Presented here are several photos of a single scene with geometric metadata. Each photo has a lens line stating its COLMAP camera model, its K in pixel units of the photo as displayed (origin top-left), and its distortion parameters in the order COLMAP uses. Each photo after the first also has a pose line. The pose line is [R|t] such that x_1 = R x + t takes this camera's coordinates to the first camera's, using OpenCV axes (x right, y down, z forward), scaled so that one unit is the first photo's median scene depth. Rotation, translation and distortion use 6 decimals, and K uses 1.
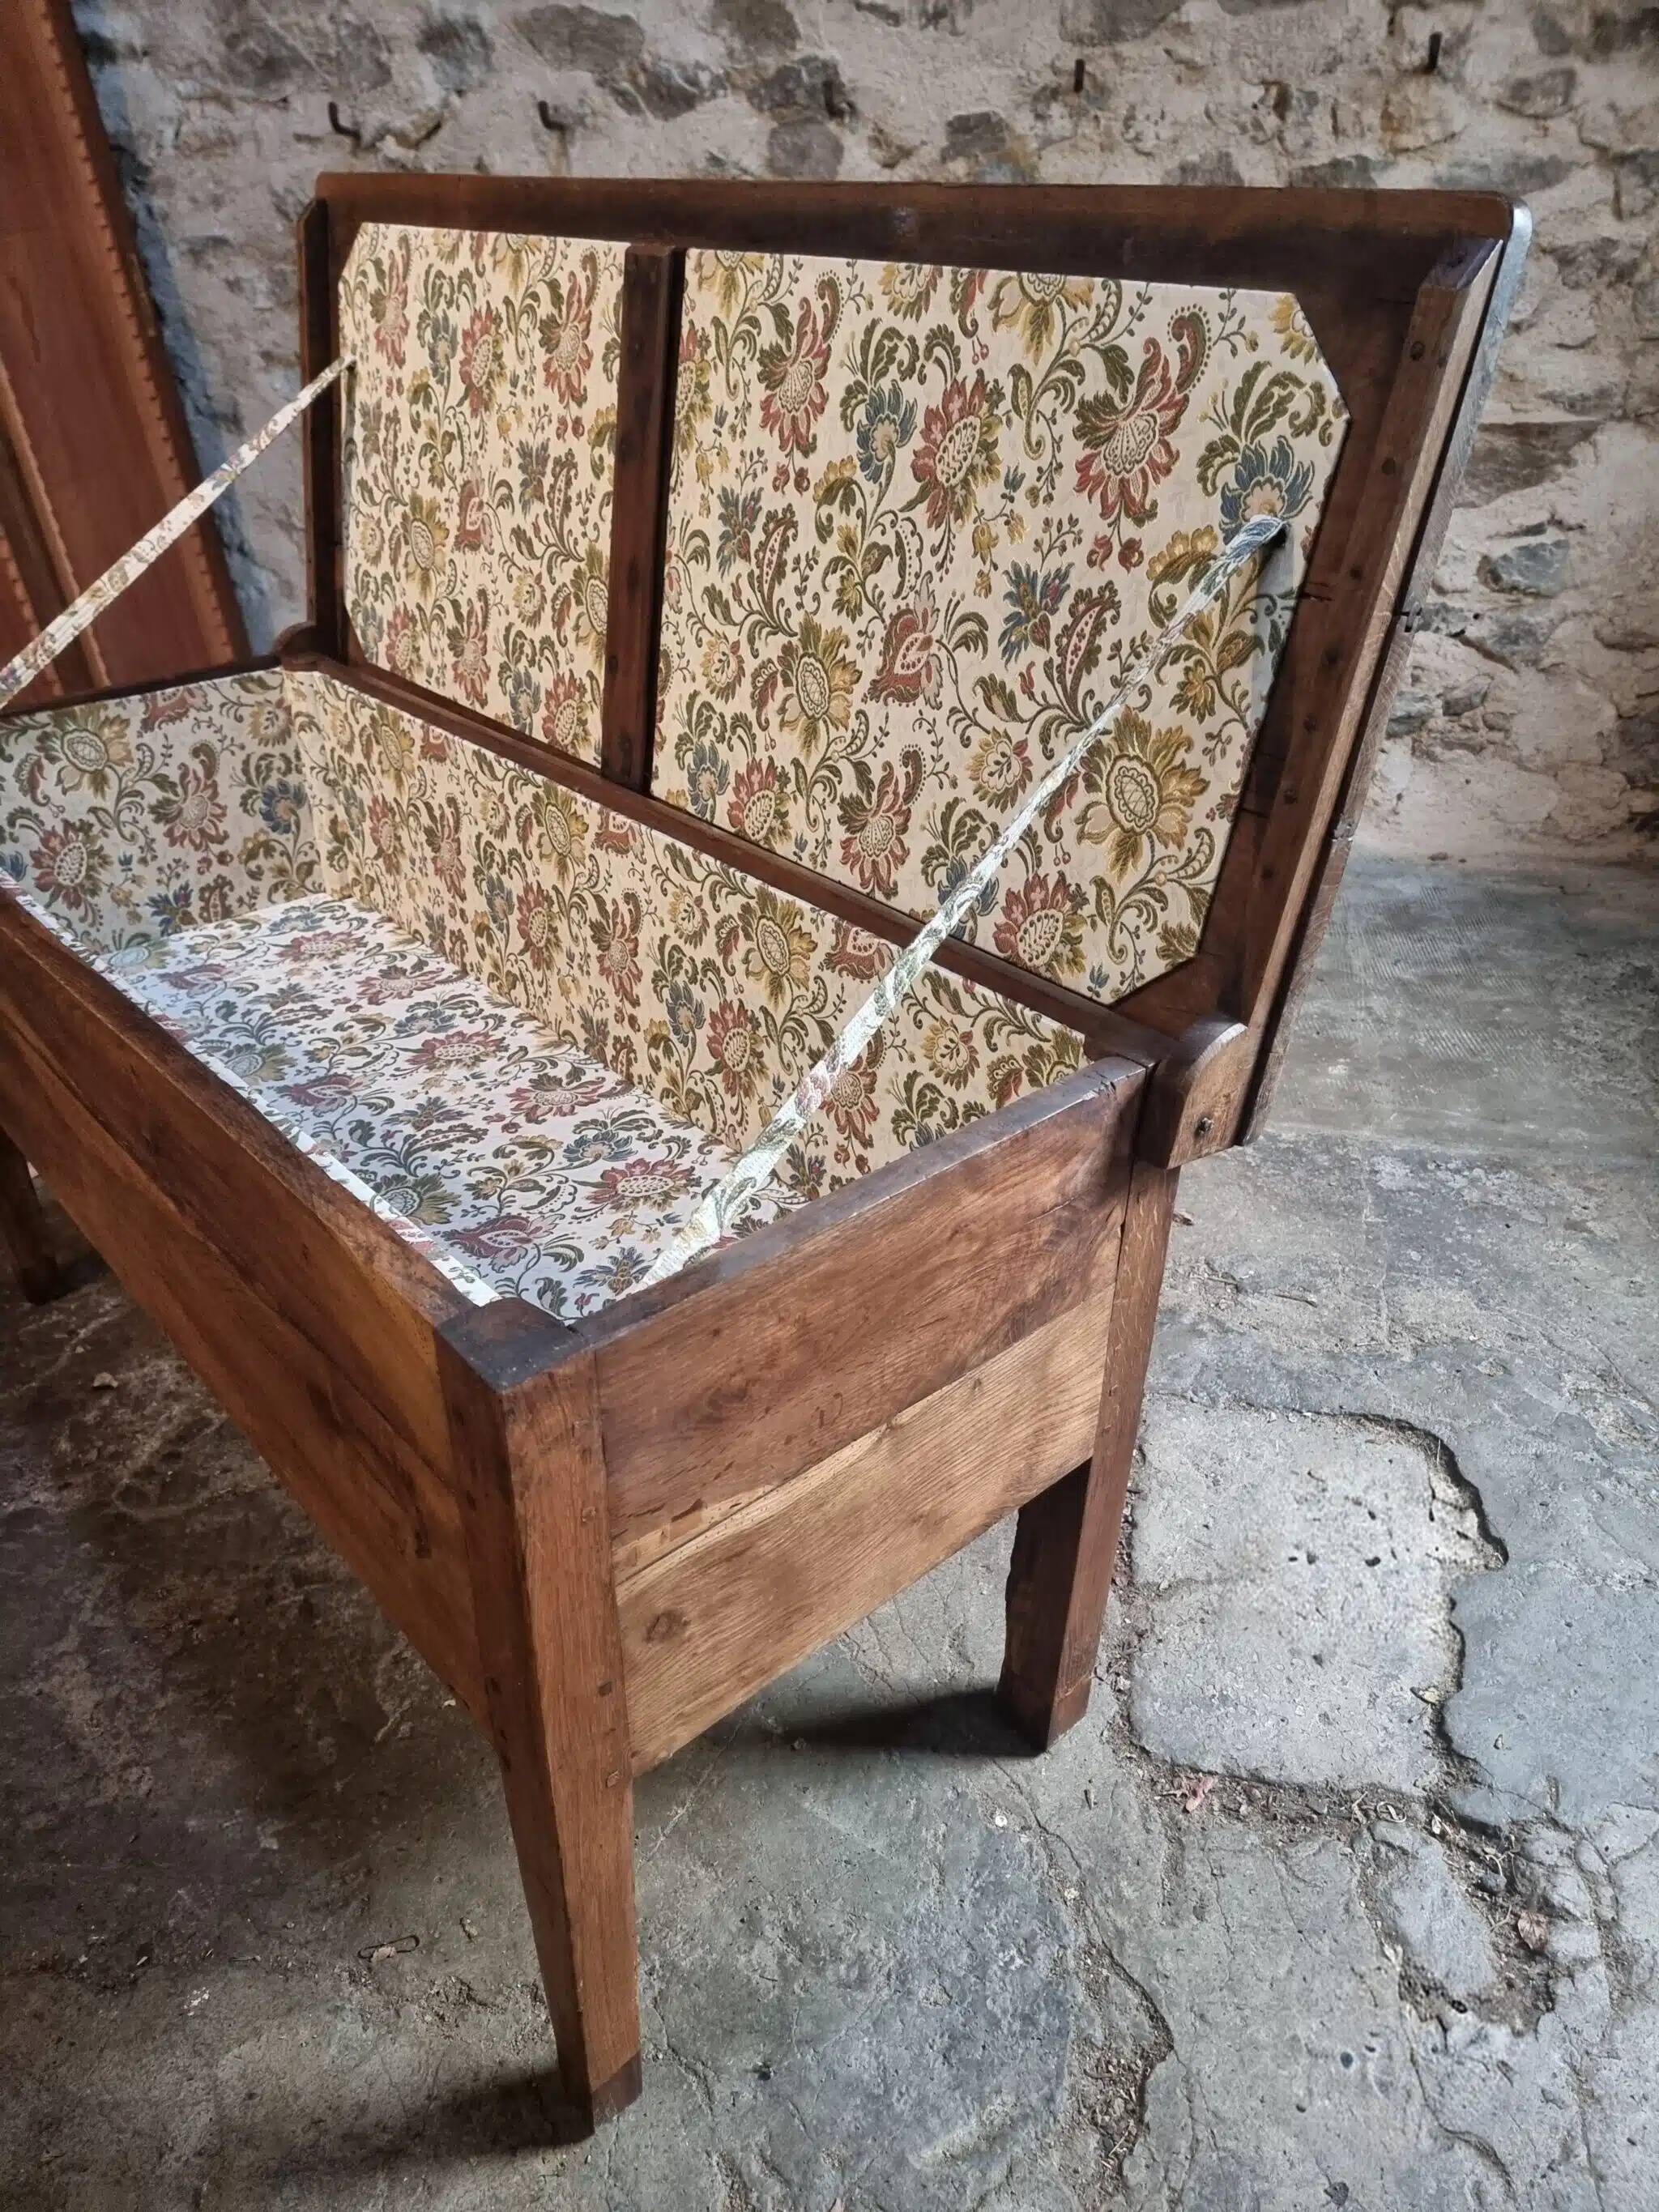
lens RADIAL K [[1534.0, 0, 797.2], [0, 1534.0, 1148.0], [0, 0, 1]] dist [0.085841, -0.076337]
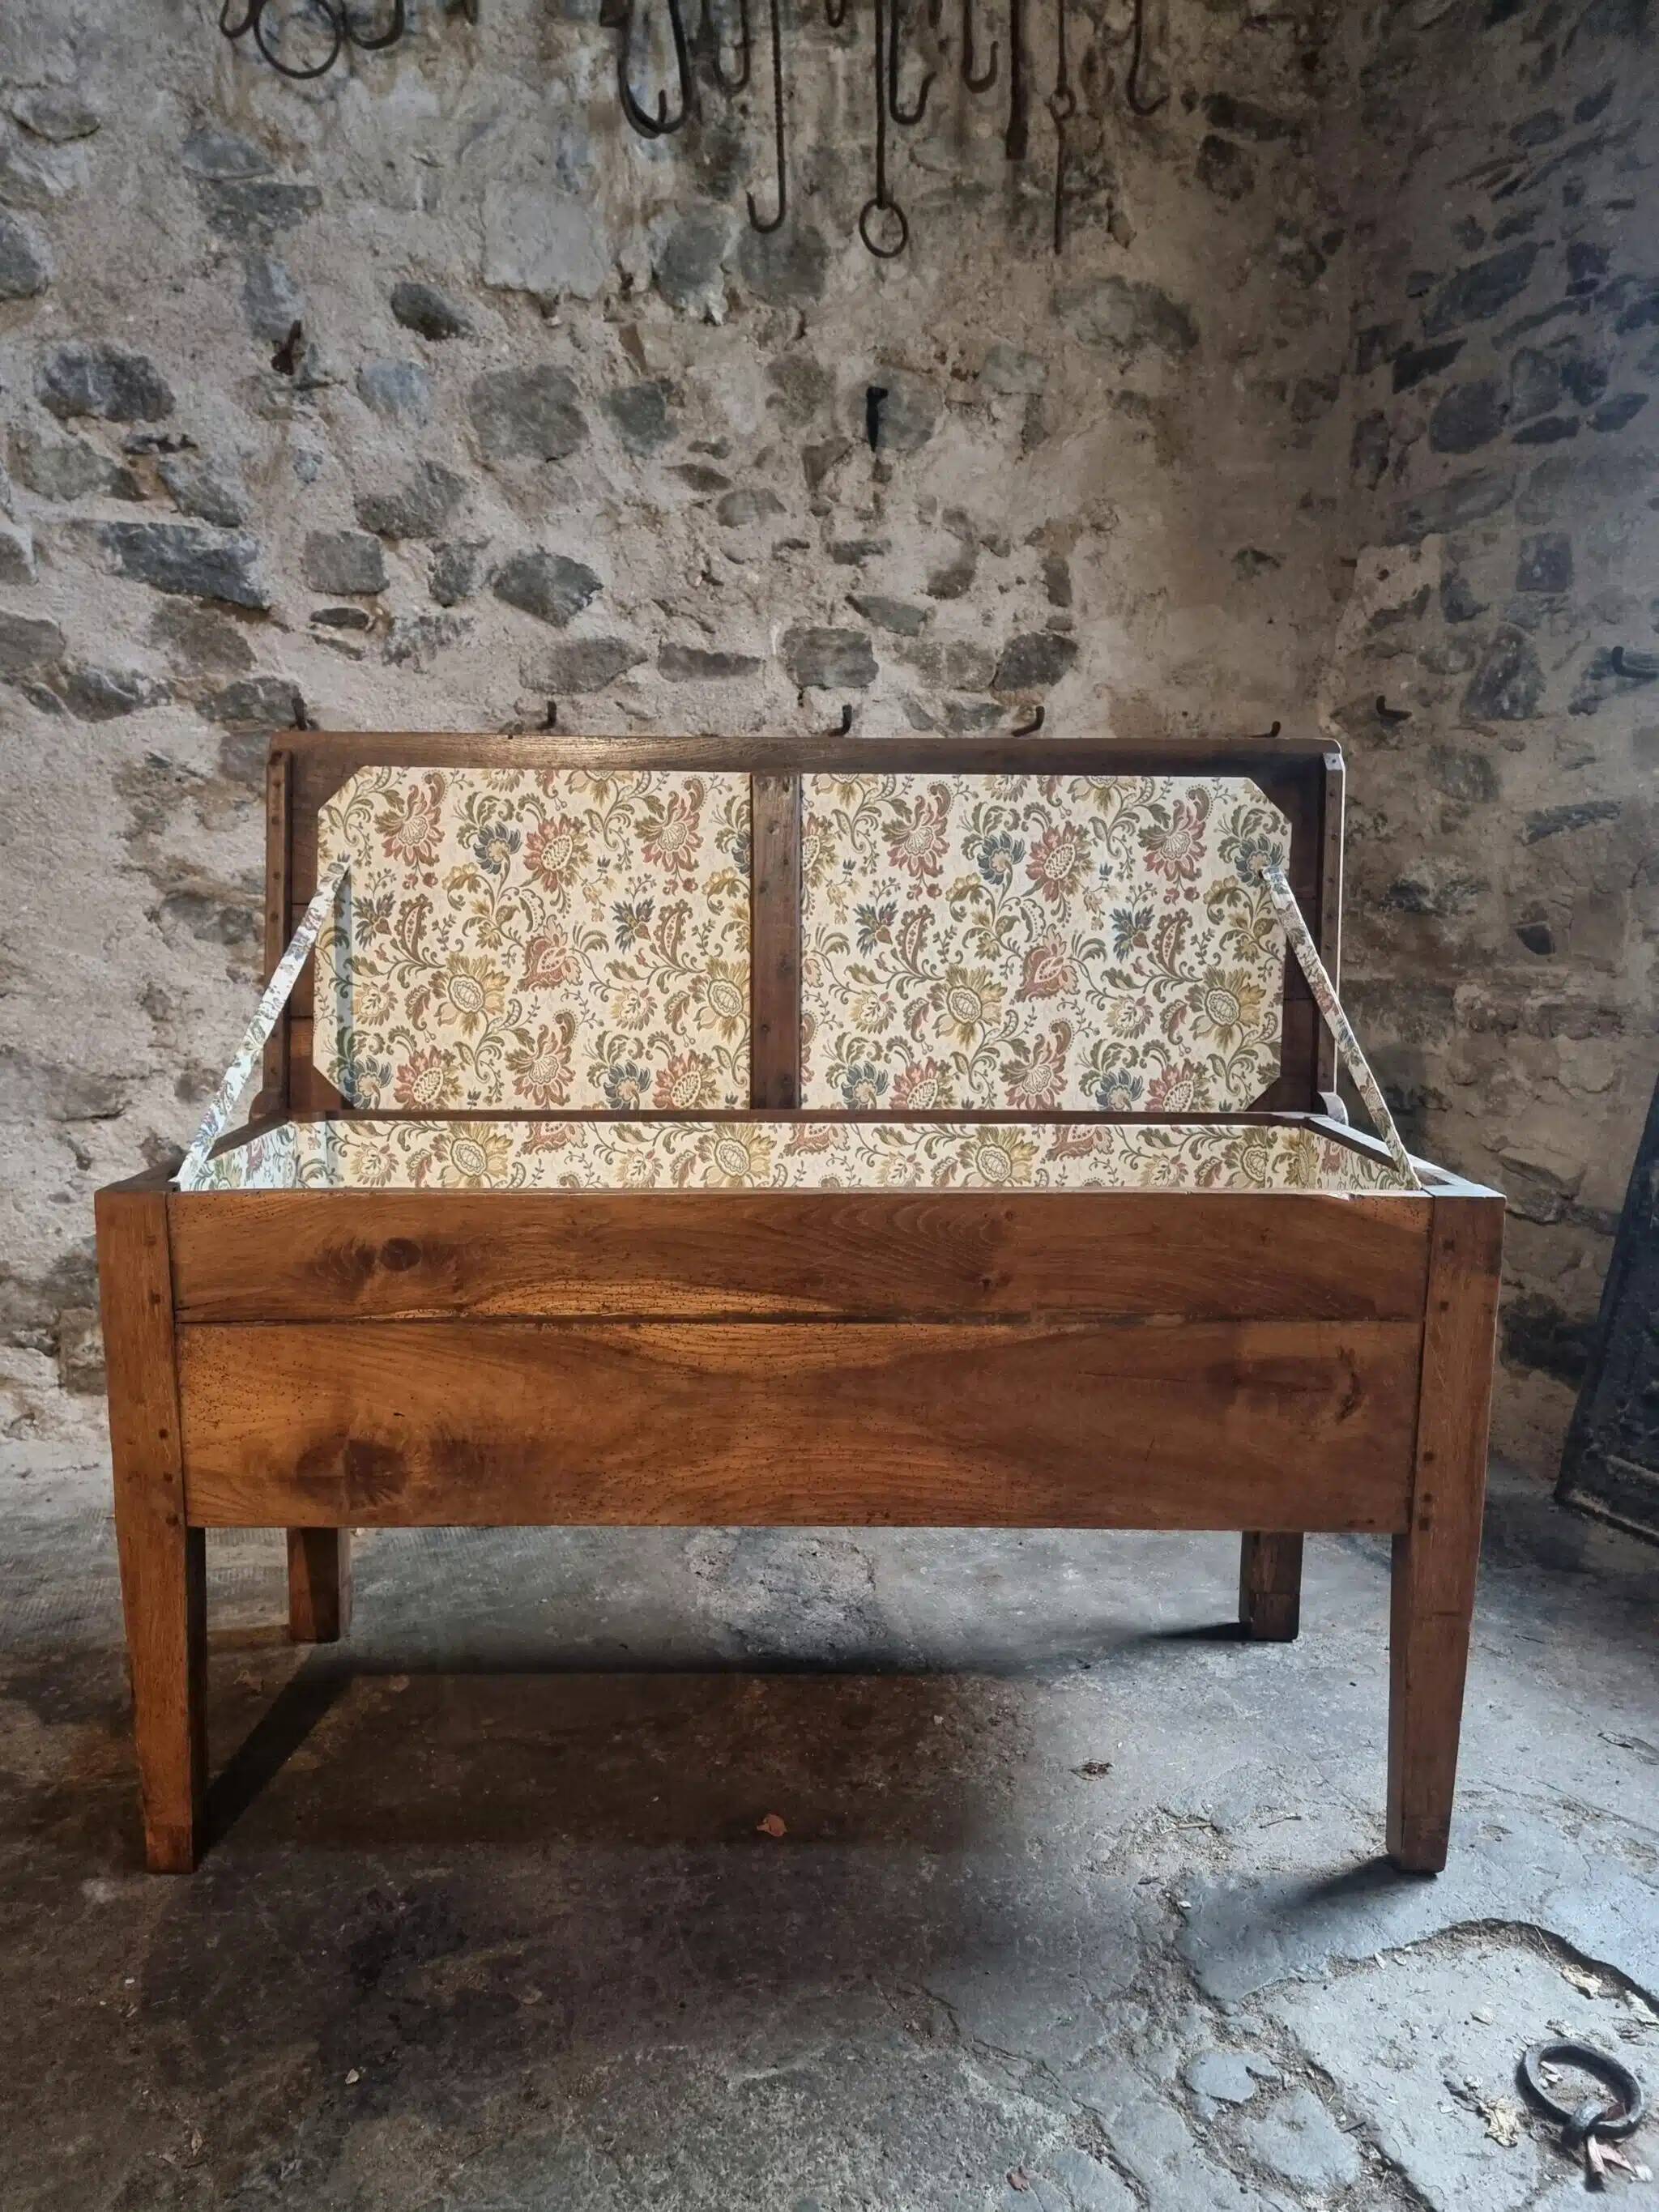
lens RADIAL K [[1554.2, 0, 811.4], [0, 1554.2, 1132.8], [0, 0, 1]] dist [0.081722, -0.065418]
pose [[0.839806, -0.058389, 0.539738, -0.251900], [0.265345, 0.911501, -0.314257, -0.032858], [-0.473623, 0.407132, 0.780977, 0.179888]]
